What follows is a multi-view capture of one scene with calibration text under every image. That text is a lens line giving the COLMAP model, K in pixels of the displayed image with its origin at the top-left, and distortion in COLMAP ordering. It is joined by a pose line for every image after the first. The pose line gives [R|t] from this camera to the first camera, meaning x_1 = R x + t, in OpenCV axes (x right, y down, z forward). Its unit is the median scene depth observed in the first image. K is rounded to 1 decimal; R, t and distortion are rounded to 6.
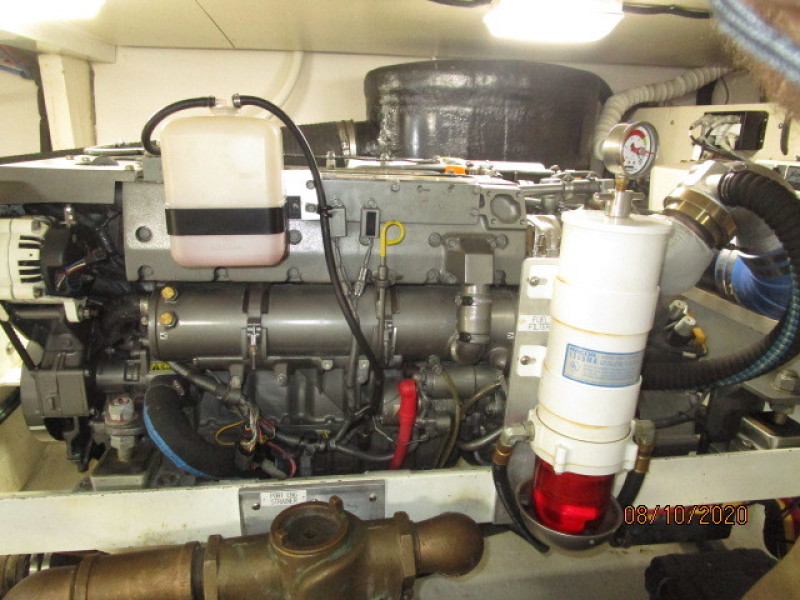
lens RADIAL K [[558.0, 0, 403.3], [0, 558.0, 301.7], [0, 0, 1]] dist [-0.037682, 0.002788]
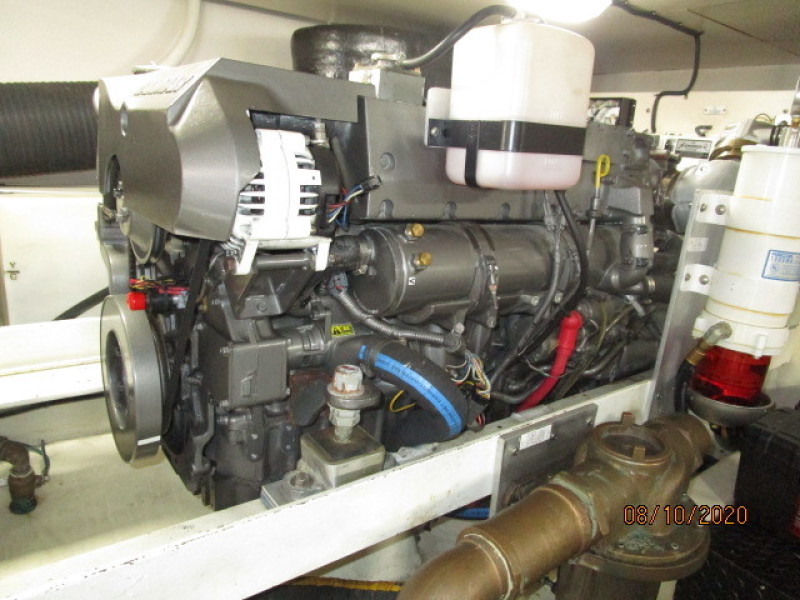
lens RADIAL K [[558.0, 0, 403.3], [0, 558.0, 301.7], [0, 0, 1]] dist [-0.037682, 0.002788]
pose [[0.882154, -0.092331, 0.461821, -0.826849], [0.089042, 0.995607, 0.028963, 0.065691], [-0.462467, 0.015572, 0.886500, 0.226508]]
